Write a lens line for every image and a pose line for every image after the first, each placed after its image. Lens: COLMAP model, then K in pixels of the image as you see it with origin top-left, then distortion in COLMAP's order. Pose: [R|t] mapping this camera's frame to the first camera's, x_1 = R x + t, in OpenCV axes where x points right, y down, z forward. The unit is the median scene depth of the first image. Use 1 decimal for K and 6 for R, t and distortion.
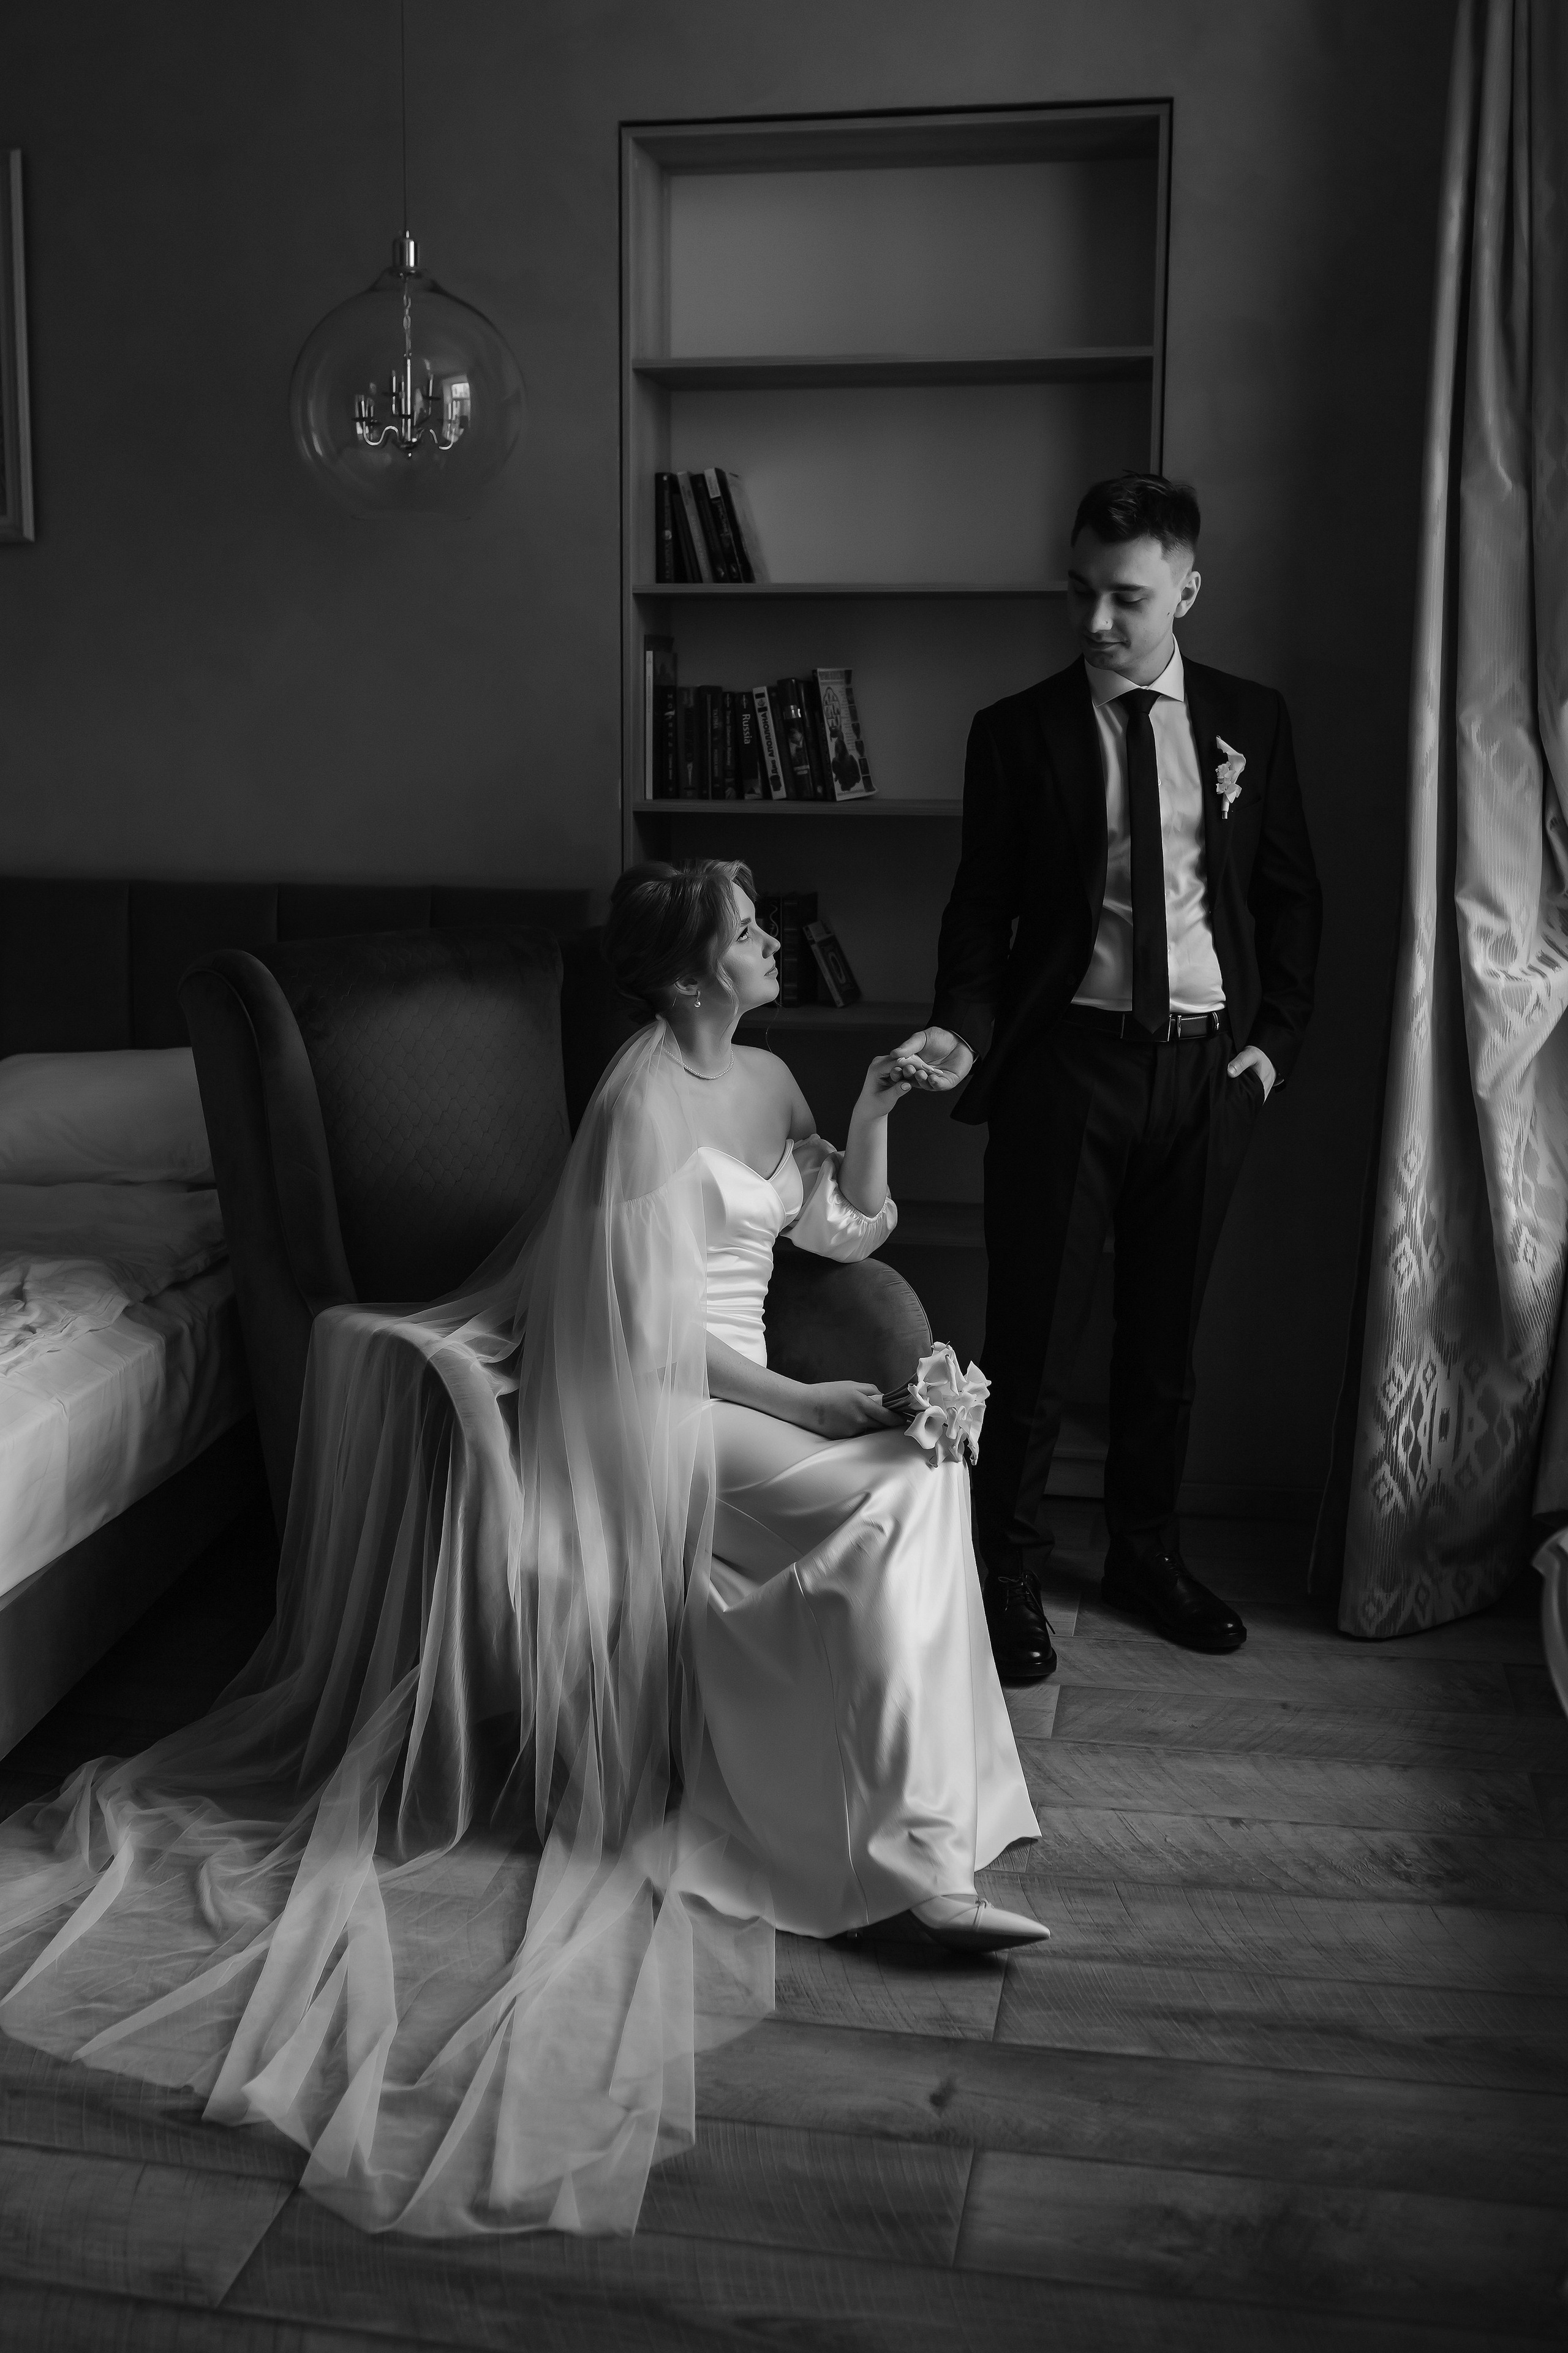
lens RADIAL K [[2425.6, 0, 756.1], [0, 2425.6, 1117.1], [0, 0, 1]] dist [-0.057279, 0.093576]
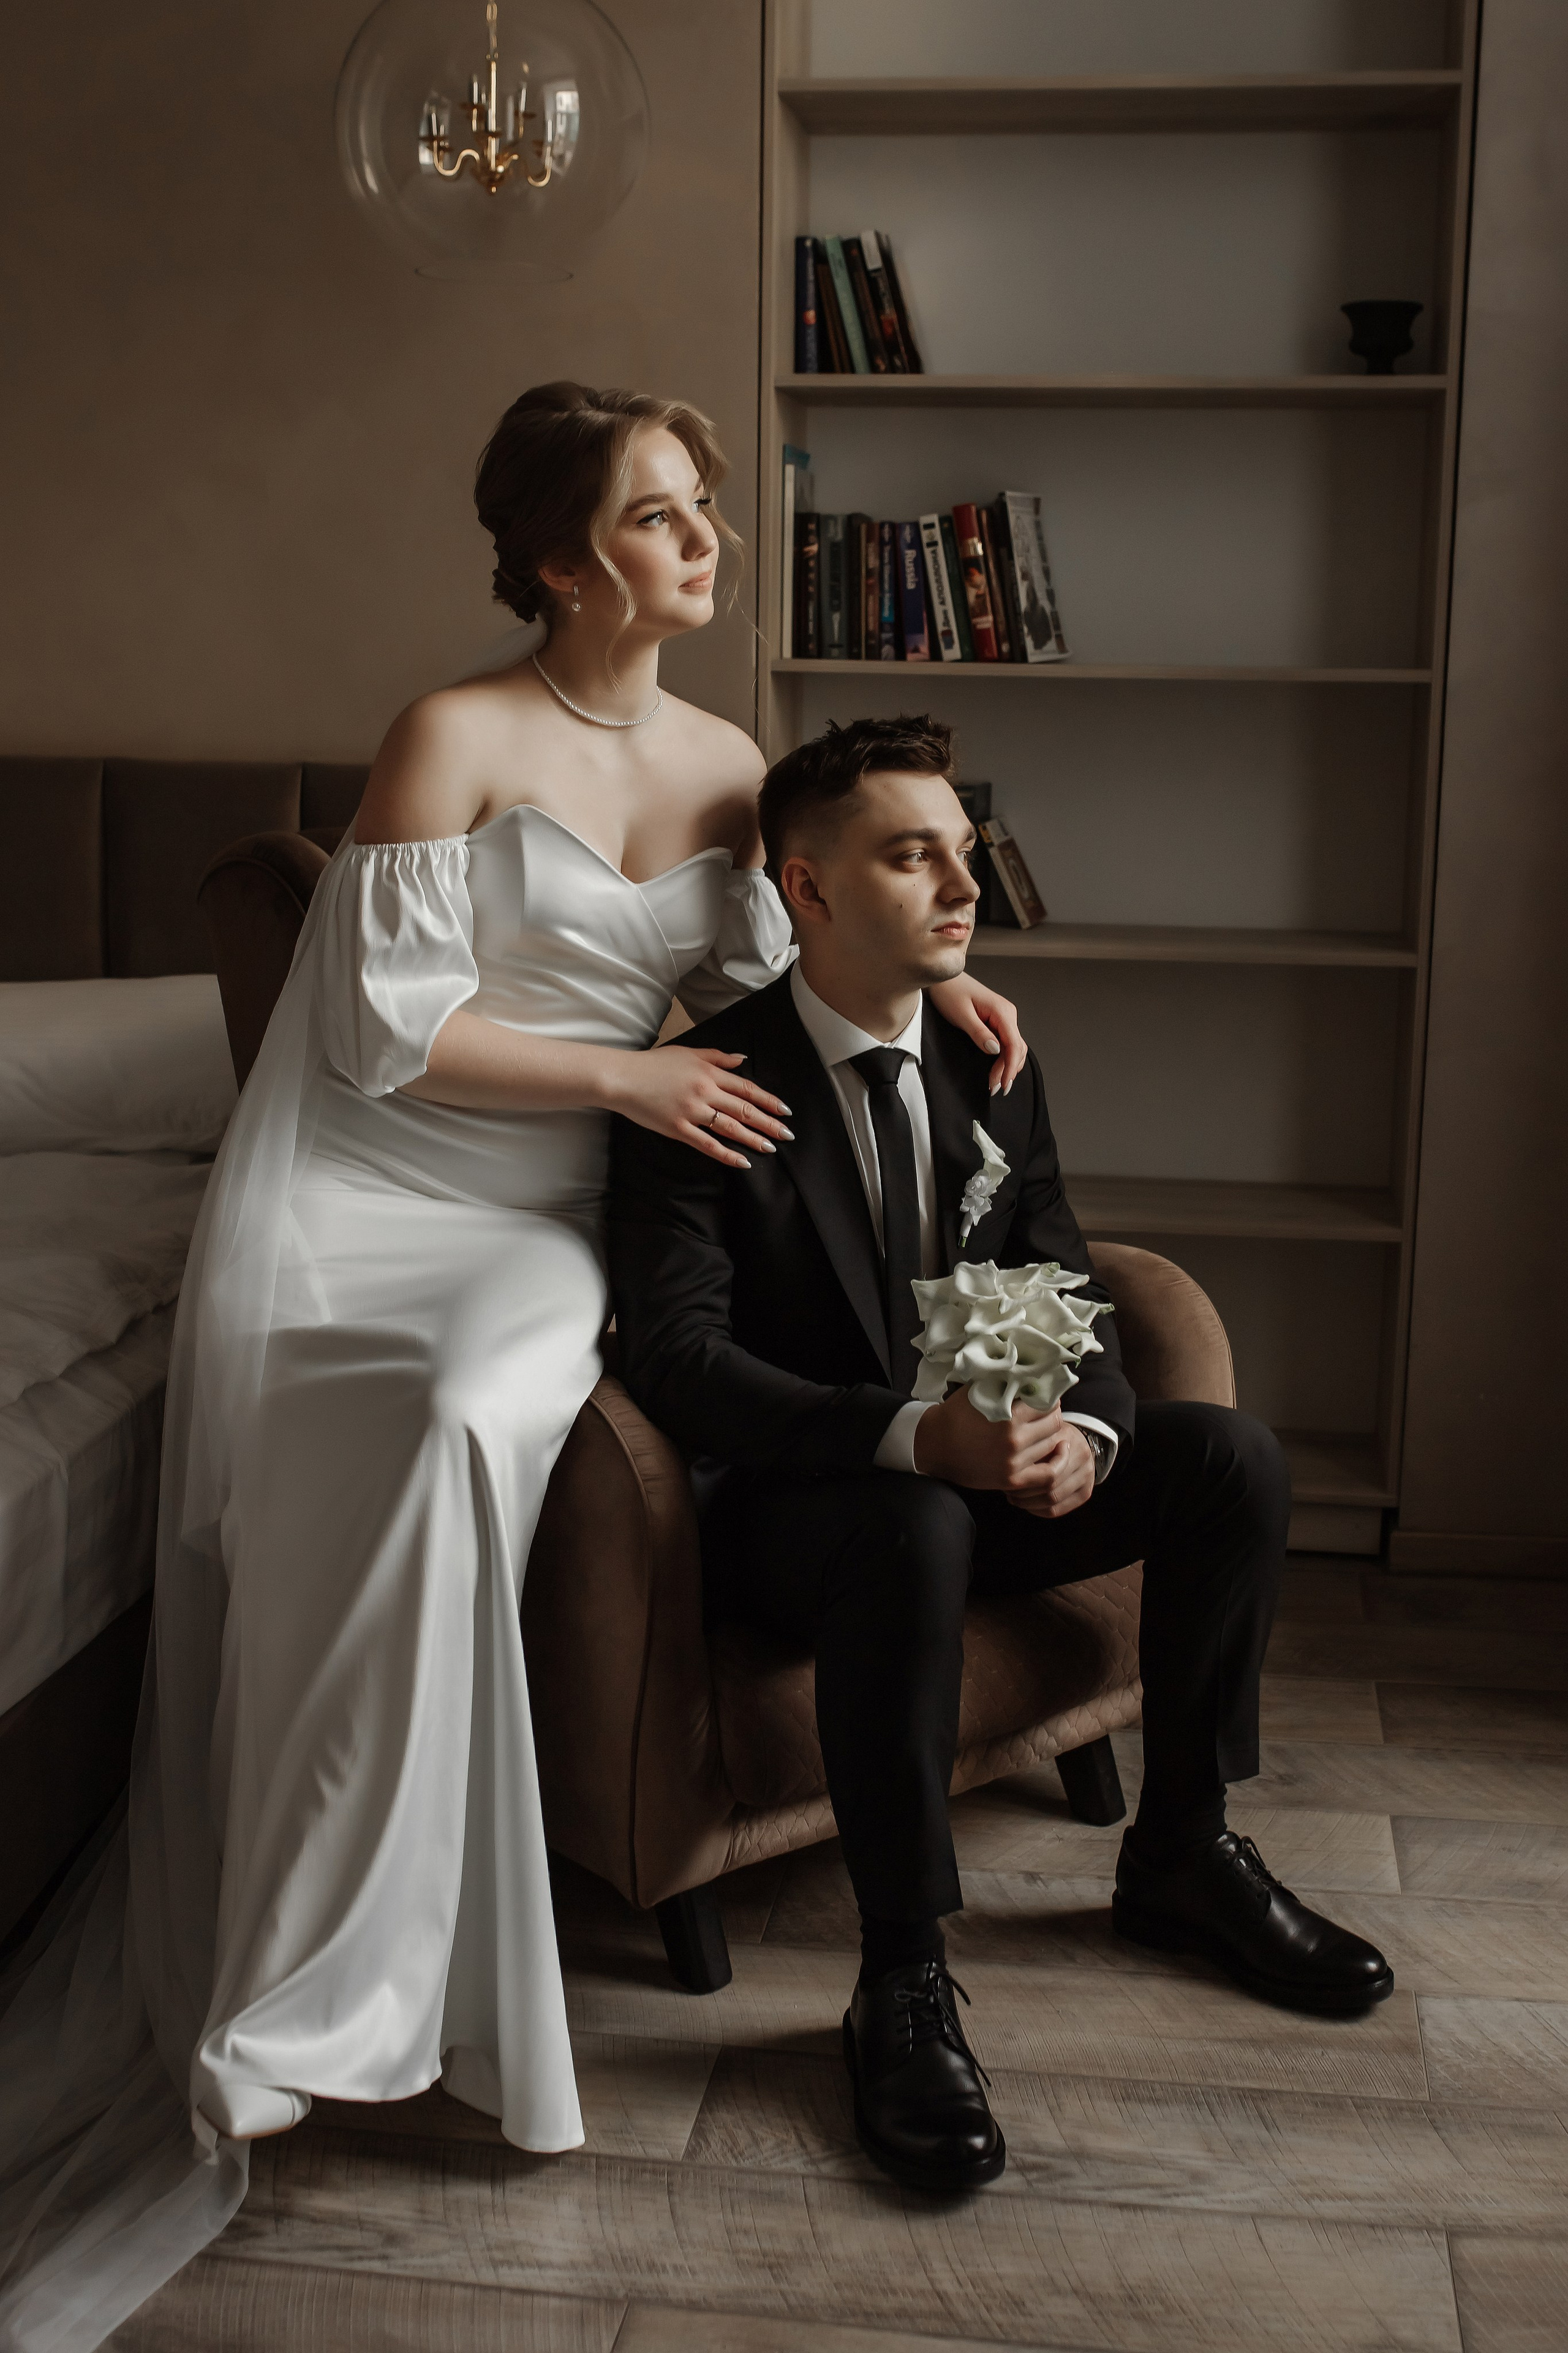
lens RADIAL K [[2626.3, 0, 841.1], [0, 2626.3, 1103.9], [0, 0, 1]] dist [-0.068364, 0.113200]
pose [[0.998136, 0.000727, 0.061028, -0.093092], [-0.000990, 0.999990, 0.004269, 0.009386], [-0.061024, -0.004321, 0.998127, 0.194399]]
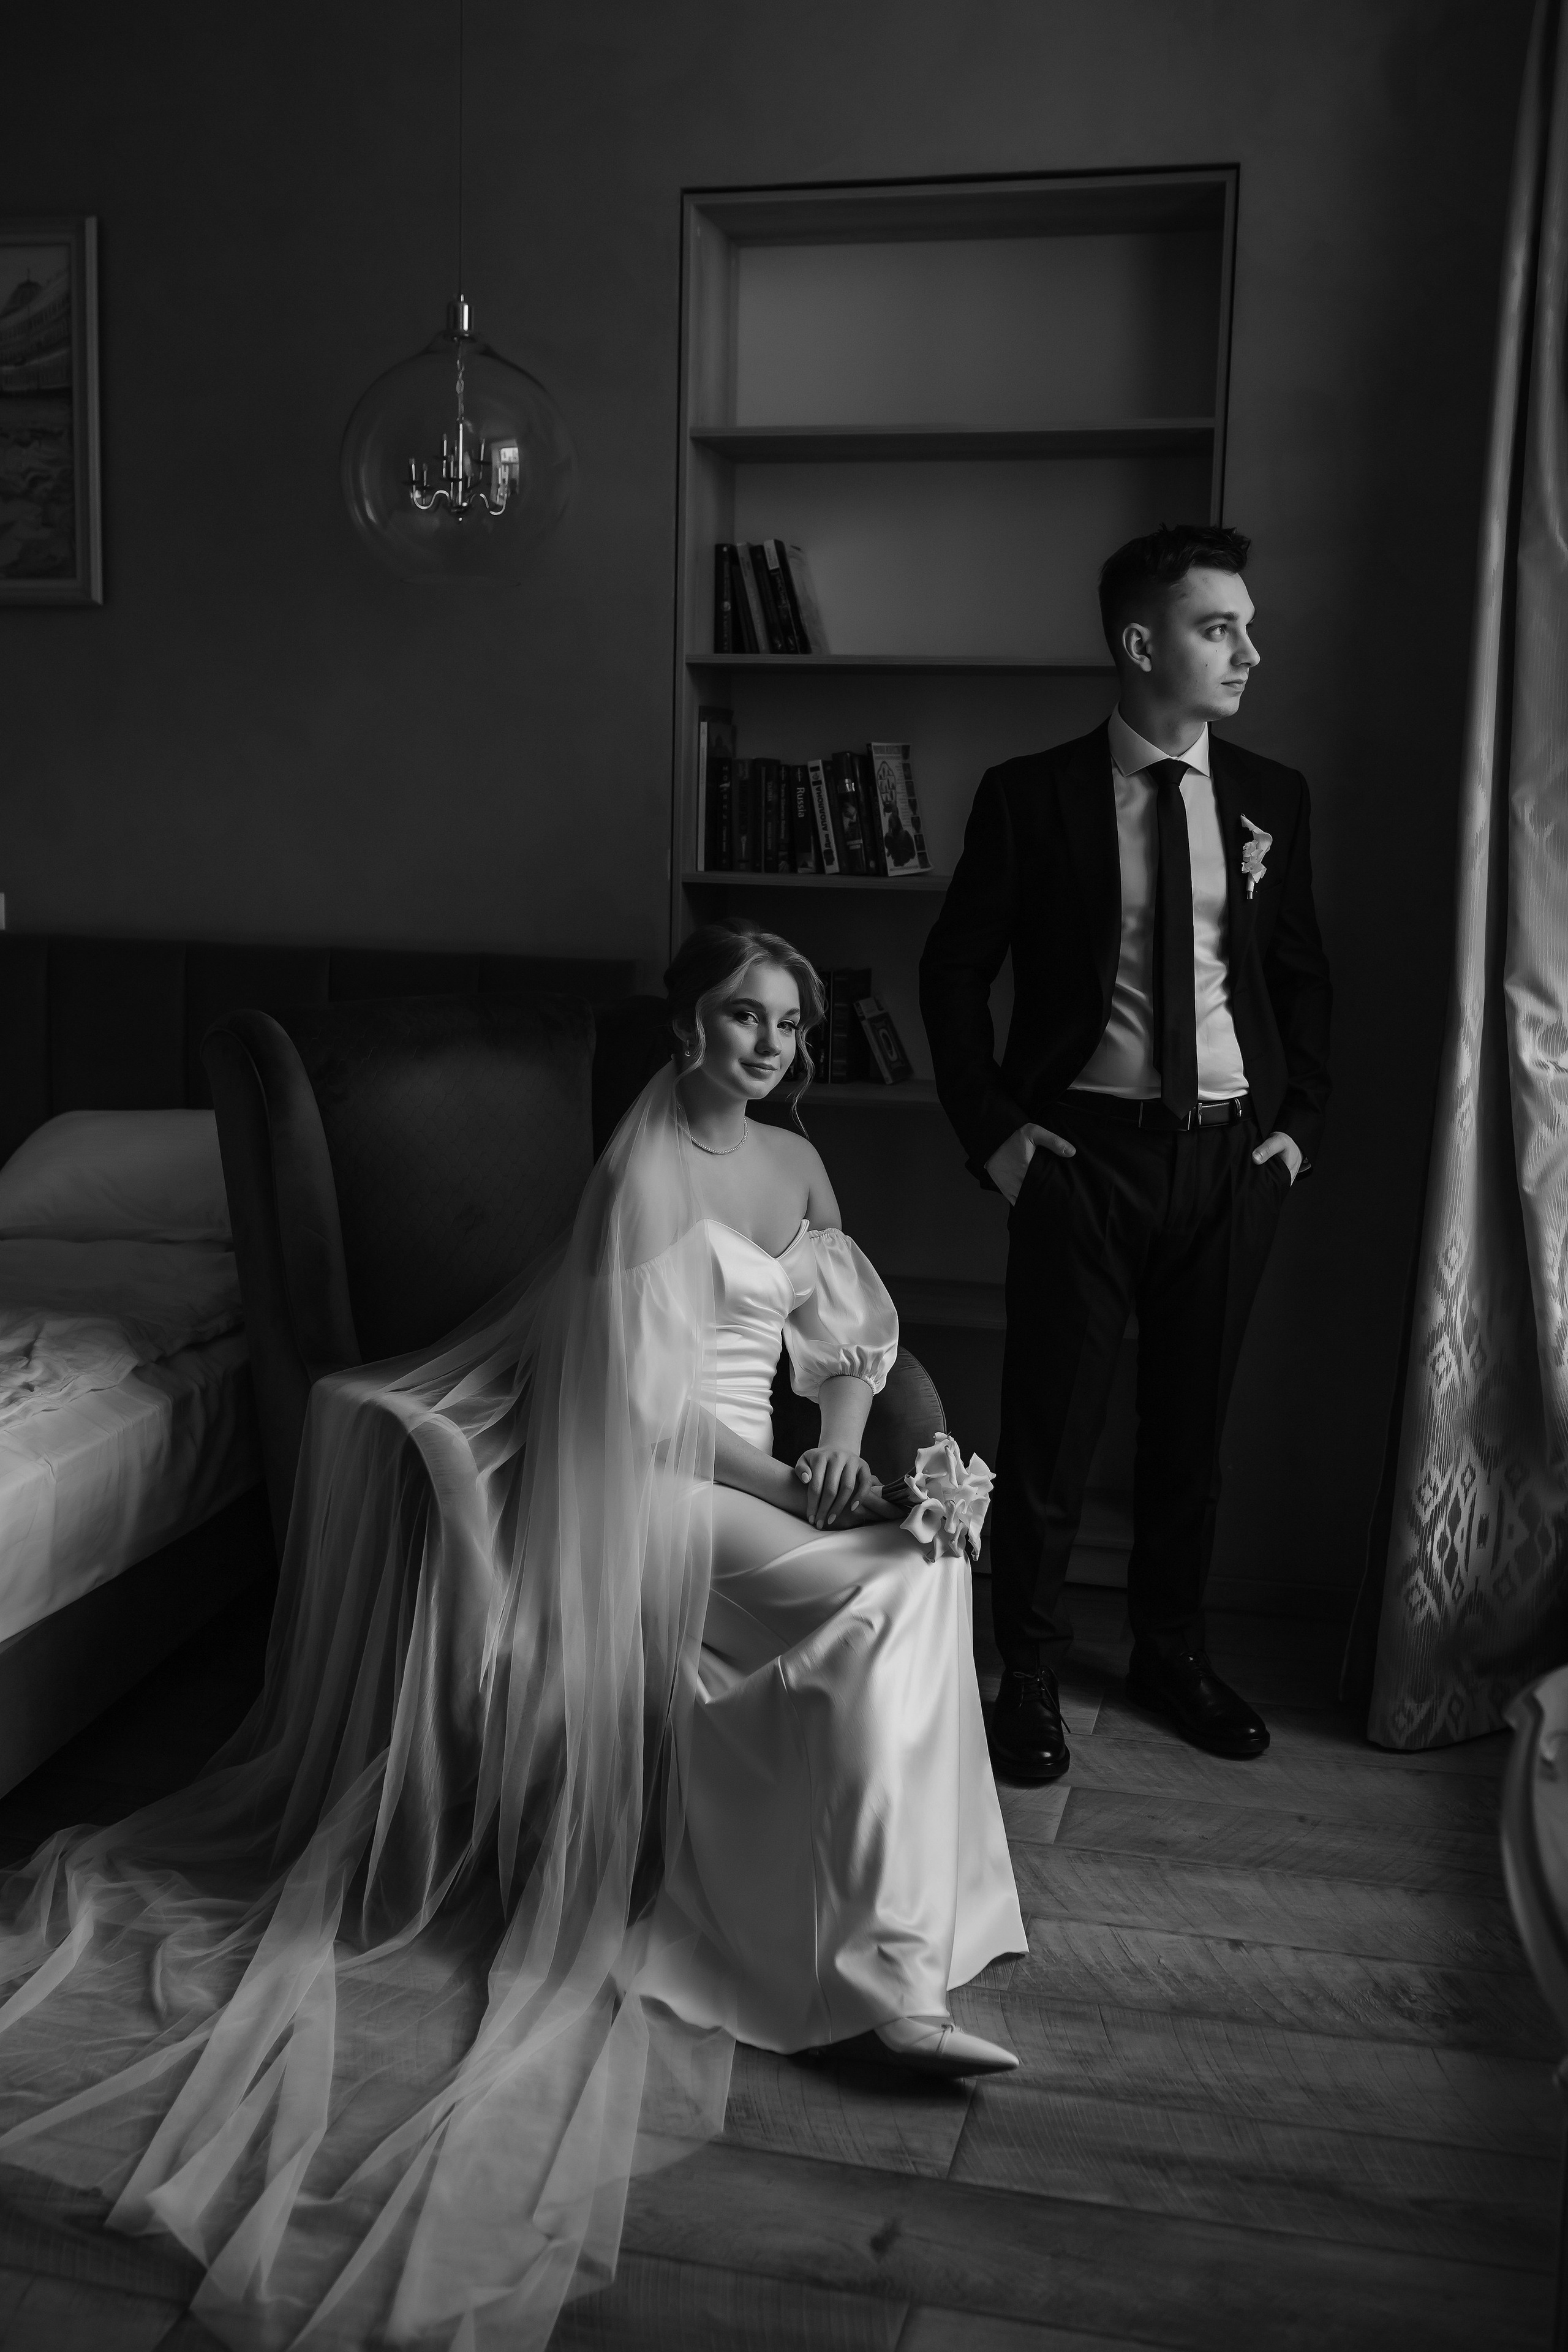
lens RADIAL K [[2290.5, 0, 784.0], [0, 2290.5, 1176.0], [0, 0, 1]] dist [-0.059164, 0.100917]
pose [[0.998223, 0.026892, -0.053180, 0.052006], [-0.027218, 0.999615, -0.005429, -0.001985], [0.053013, 0.006867, 0.998570, 0.076565]]
